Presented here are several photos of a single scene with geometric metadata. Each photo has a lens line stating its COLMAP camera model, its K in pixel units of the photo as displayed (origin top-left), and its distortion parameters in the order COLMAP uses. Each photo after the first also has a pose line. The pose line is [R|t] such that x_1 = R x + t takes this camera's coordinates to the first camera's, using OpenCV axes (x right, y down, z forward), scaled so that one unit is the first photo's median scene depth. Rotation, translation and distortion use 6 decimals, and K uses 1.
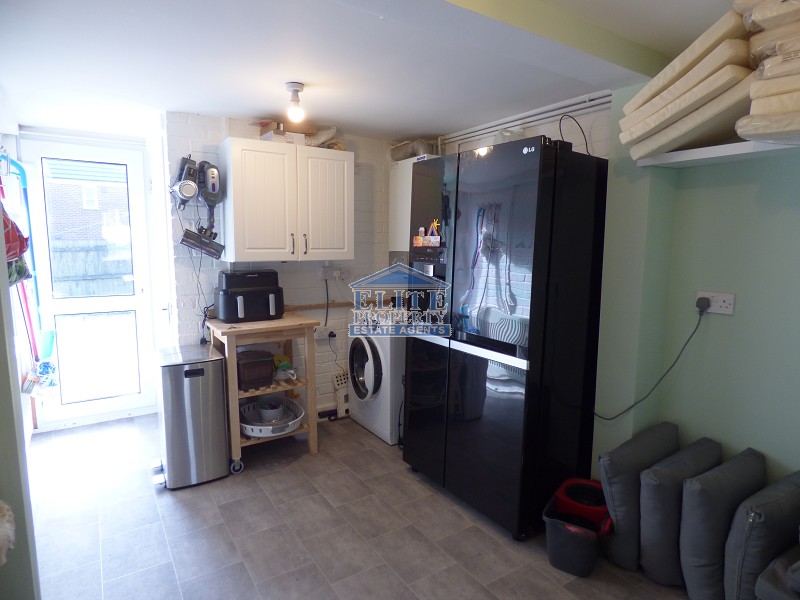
lens RADIAL K [[472.1, 0, 400.0], [0, 472.1, 300.0], [0, 0, 1]] dist [0.114628, -0.000249]
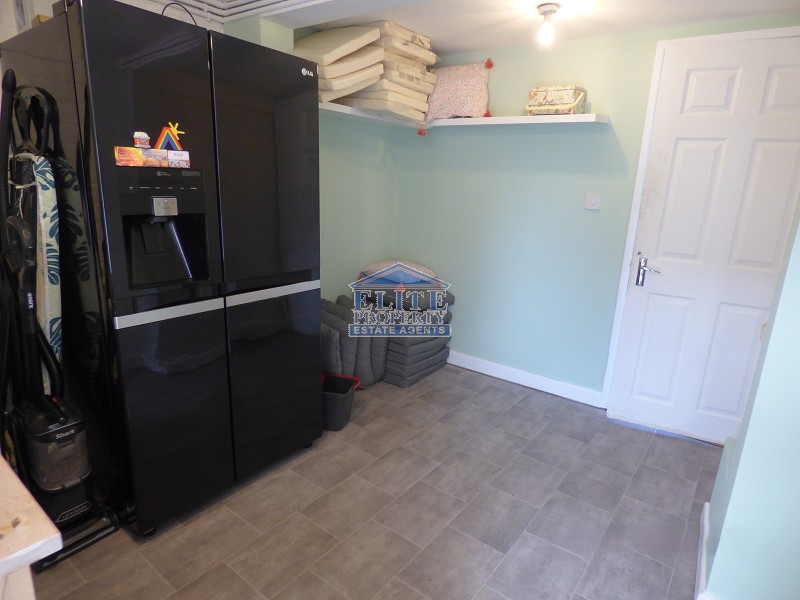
lens RADIAL K [[438.4, 0, 400.0], [0, 438.4, 300.0], [0, 0, 1]] dist [-0.001837, -0.000155]
pose [[-0.271190, -0.262098, 0.926154, -0.666802], [0.081223, 0.952548, 0.293350, -0.105016], [-0.959093, 0.154779, -0.237033, 0.998533]]
